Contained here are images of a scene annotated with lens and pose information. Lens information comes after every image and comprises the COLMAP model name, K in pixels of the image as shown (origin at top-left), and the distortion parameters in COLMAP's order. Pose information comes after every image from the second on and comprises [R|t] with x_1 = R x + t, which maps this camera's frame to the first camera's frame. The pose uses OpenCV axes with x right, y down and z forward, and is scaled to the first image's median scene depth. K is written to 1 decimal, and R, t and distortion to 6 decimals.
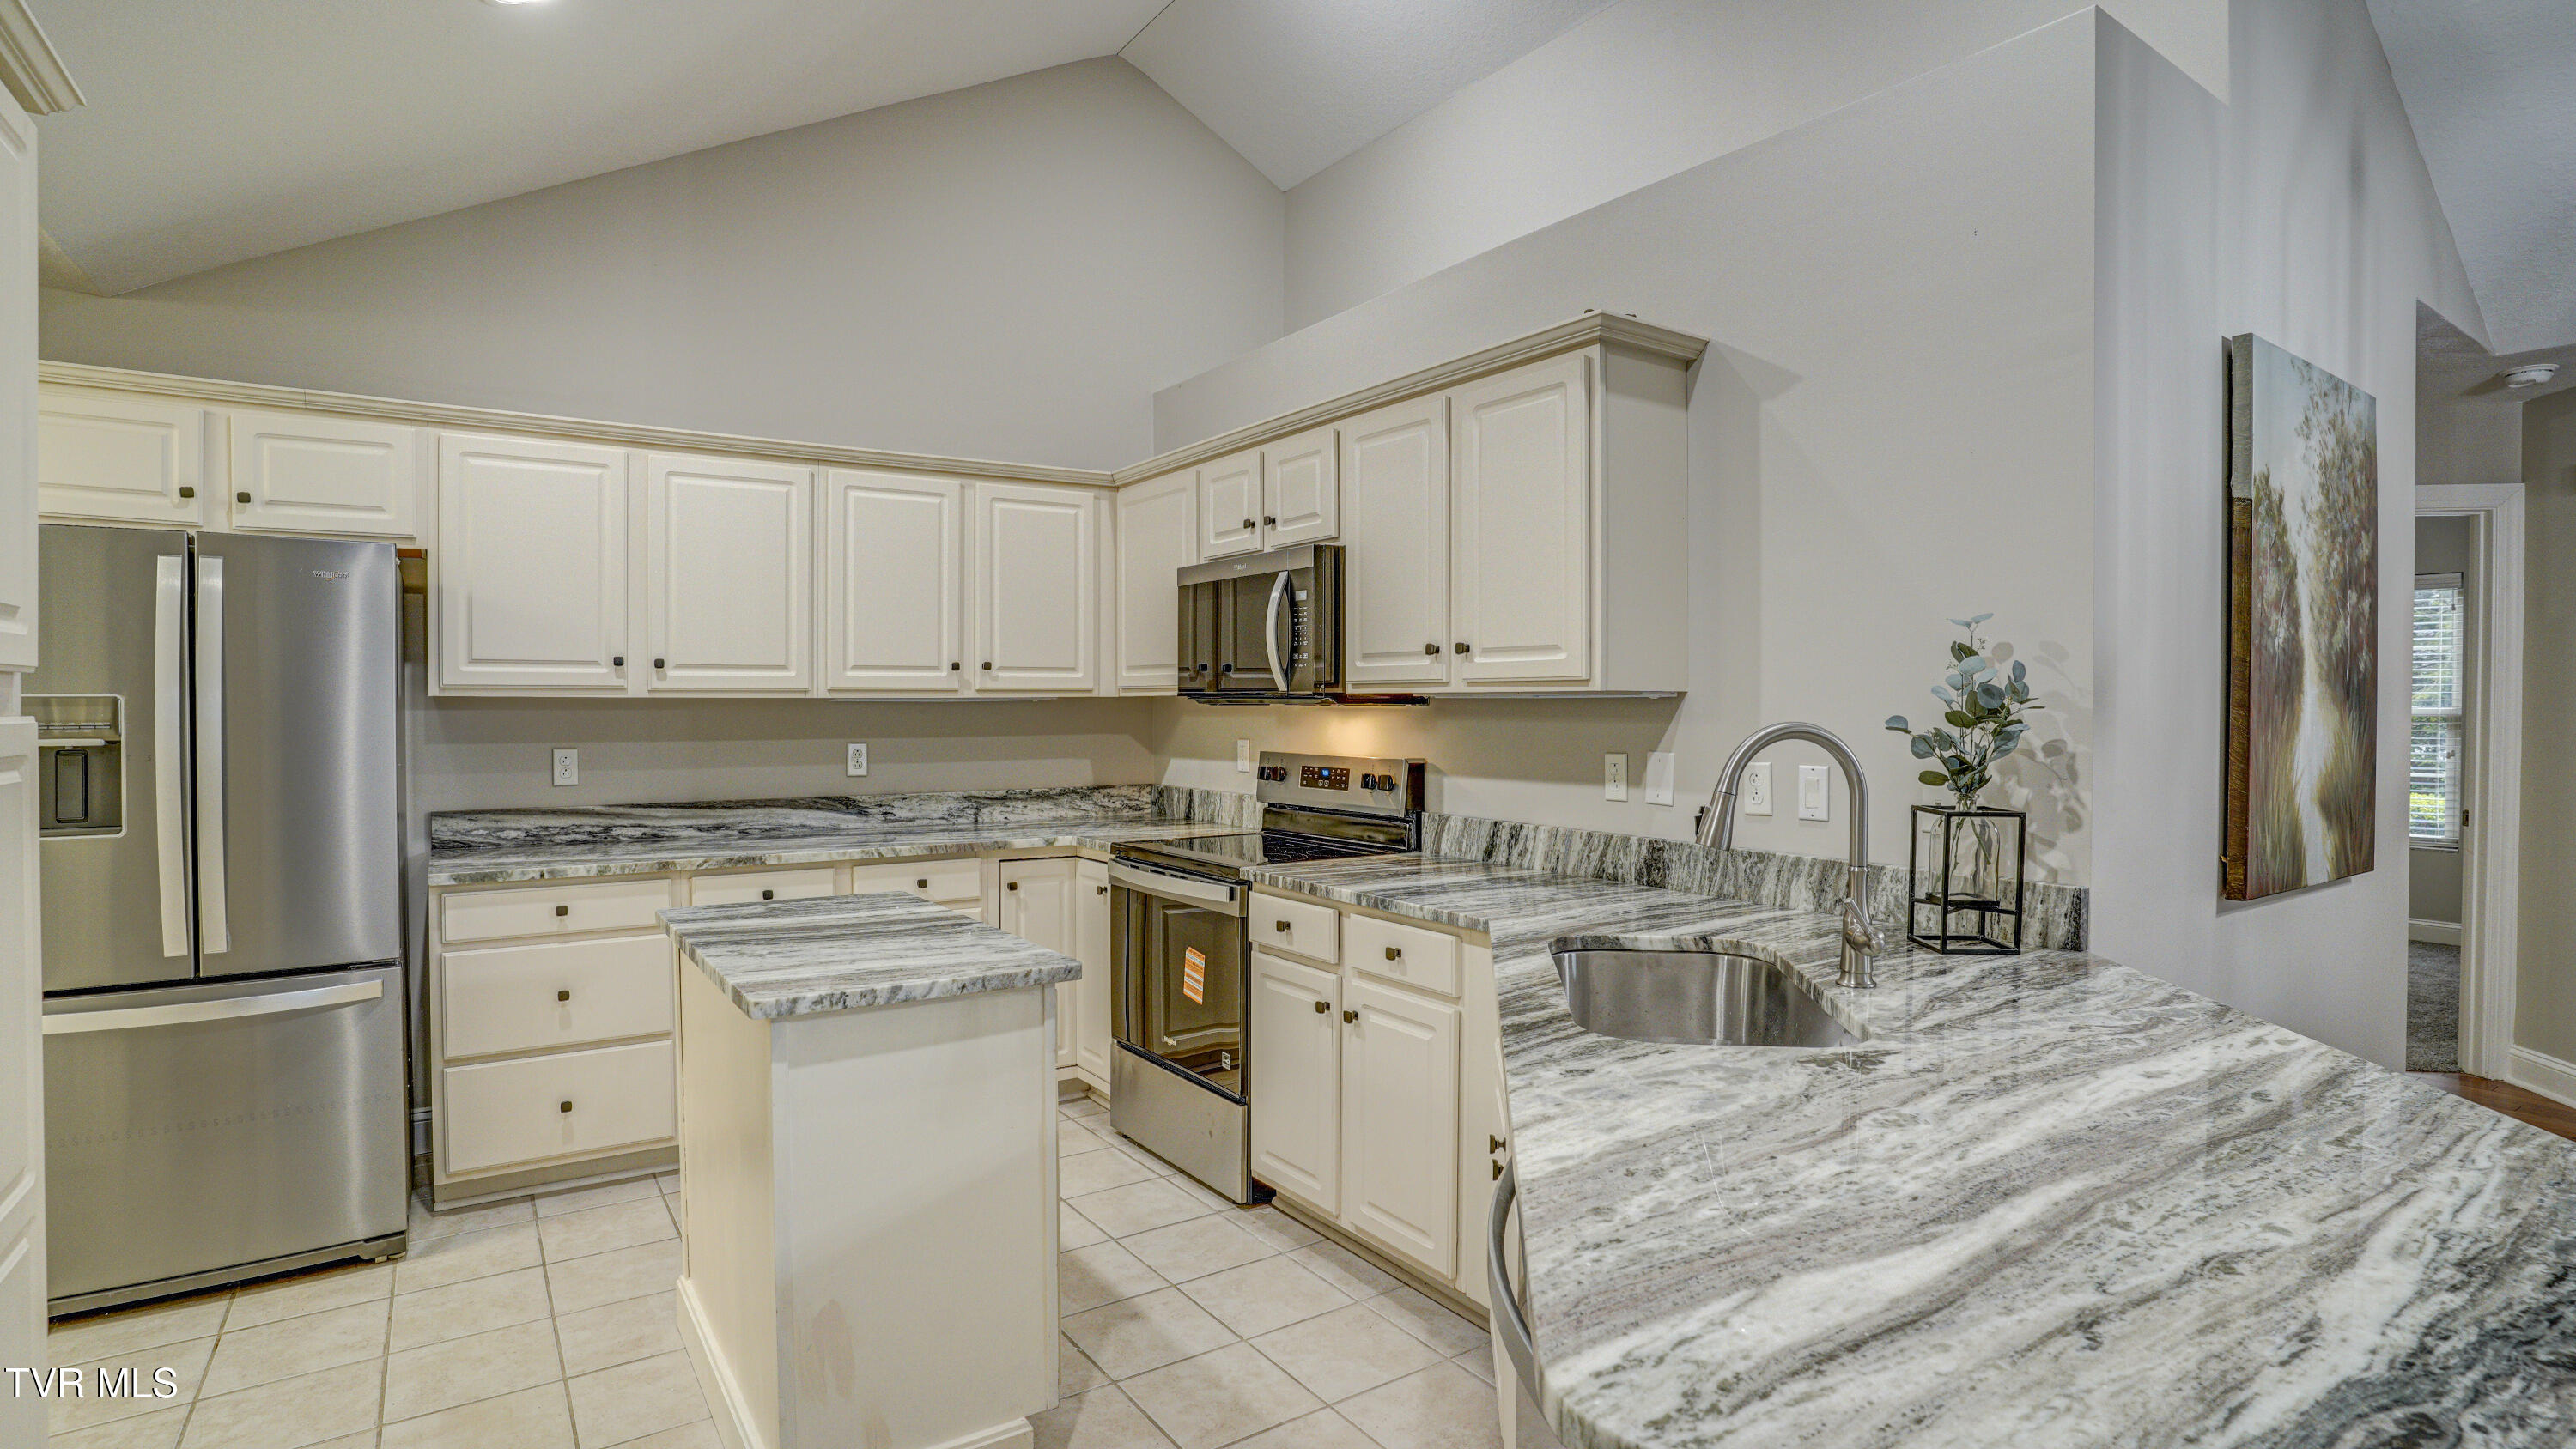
lens RADIAL K [[1266.3, 0, 1294.8], [0, 1266.3, 717.5], [0, 0, 1]] dist [-0.078178, 0.035640]
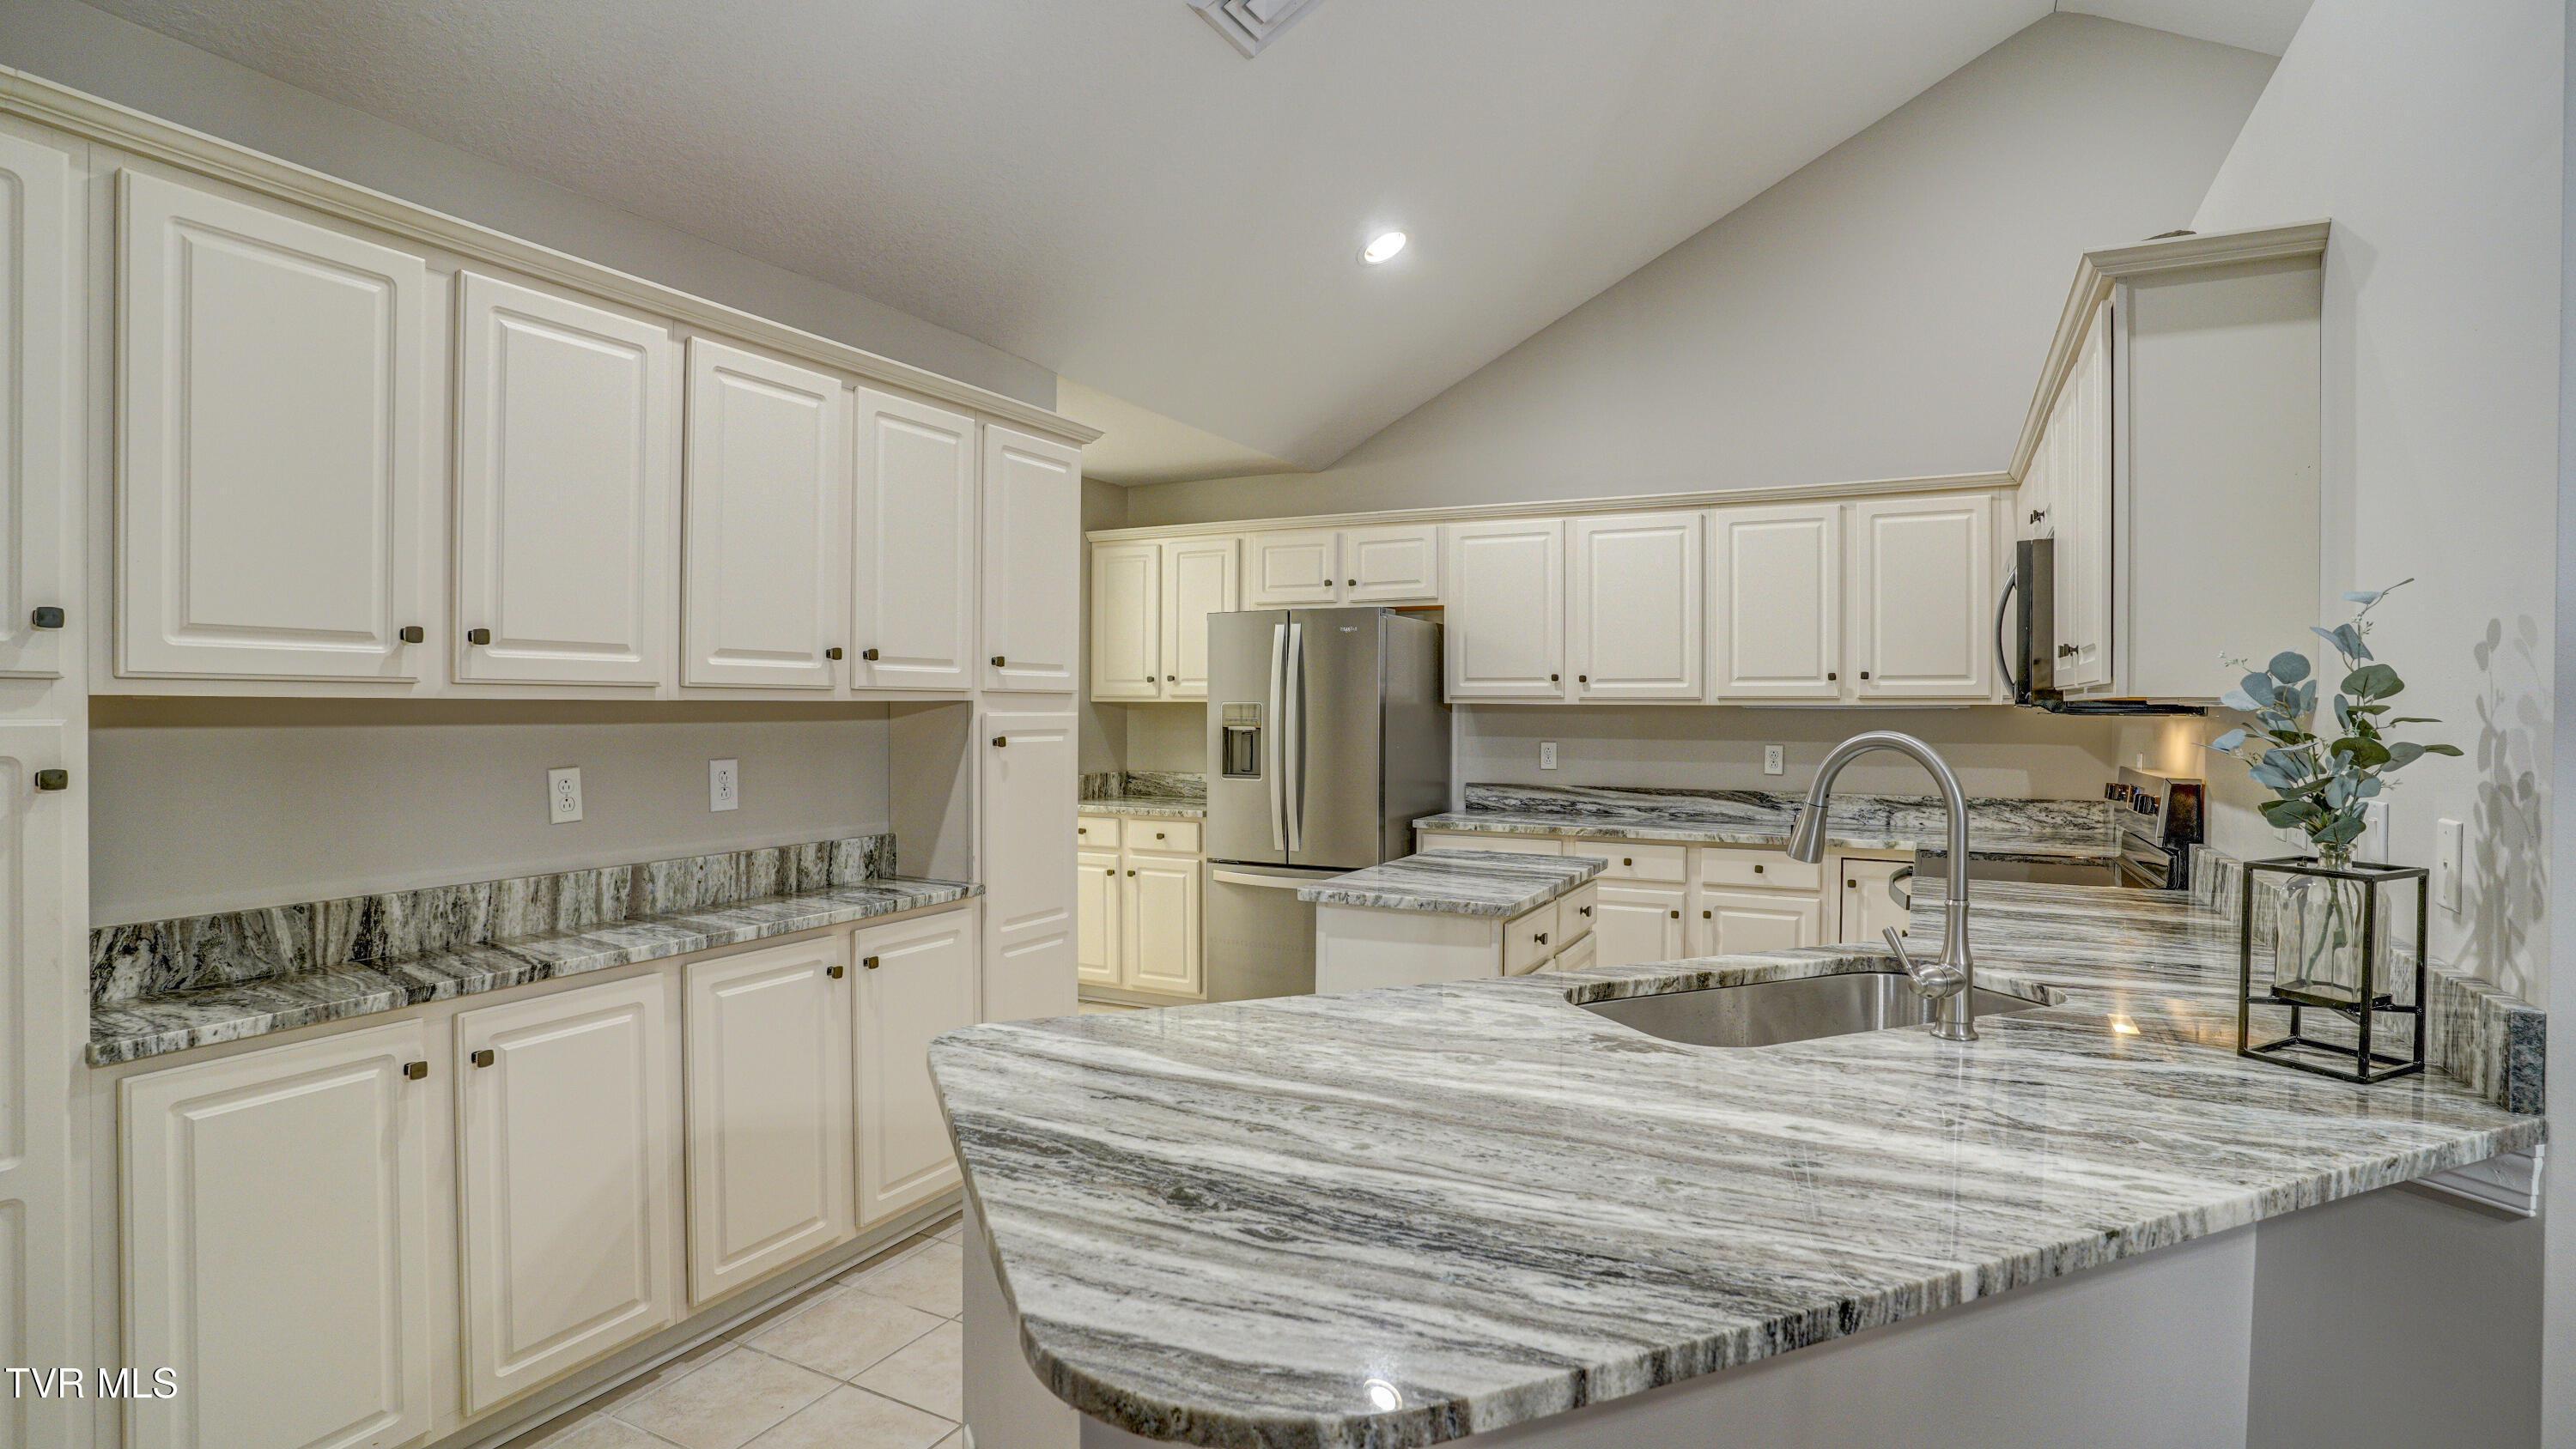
lens RADIAL K [[1266.3, 0, 1294.8], [0, 1266.3, 717.5], [0, 0, 1]] dist [-0.078178, 0.035640]
pose [[0.478508, 0.009228, -0.878035, 0.562317], [-0.014956, 0.999885, 0.002358, -0.001085], [0.877956, 0.012003, 0.478591, 0.104269]]
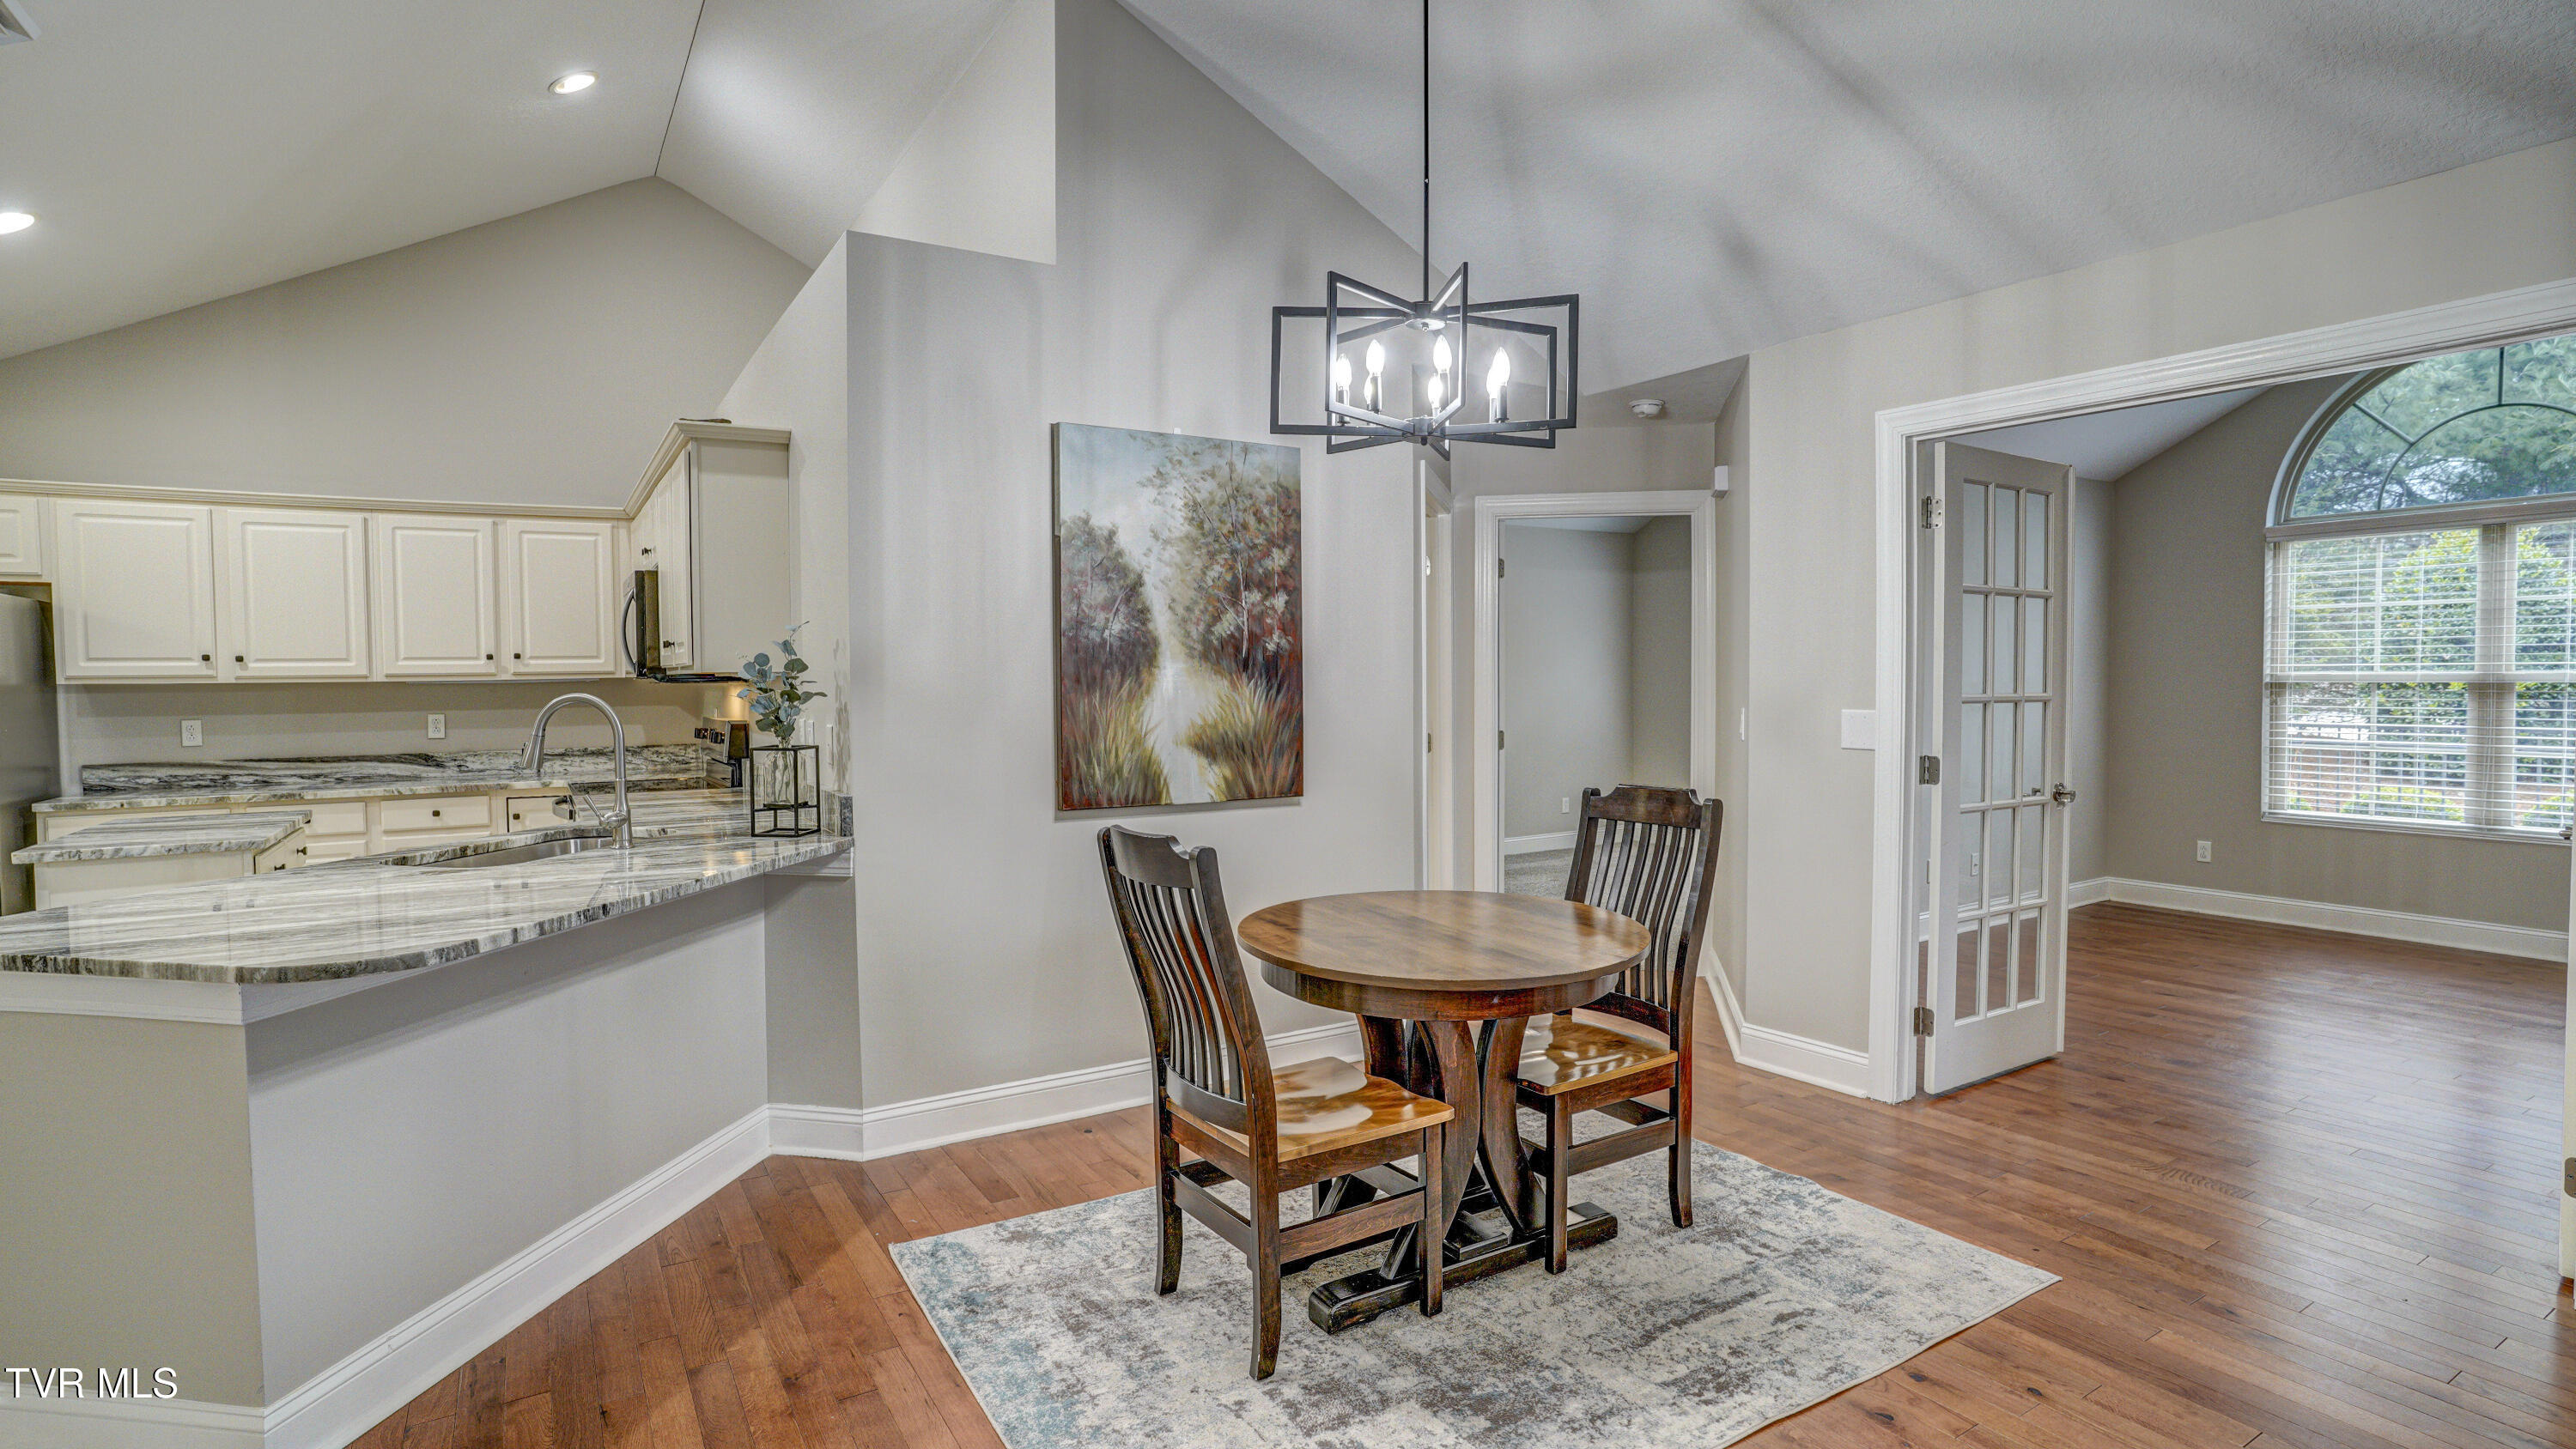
lens RADIAL K [[1266.3, 0, 1294.8], [0, 1266.3, 717.5], [0, 0, 1]] dist [-0.078178, 0.035640]
pose [[0.998869, -0.008975, -0.046682, 0.822846], [0.010009, 0.999708, 0.021974, 0.005566], [0.046472, -0.022416, 0.998668, -0.360382]]
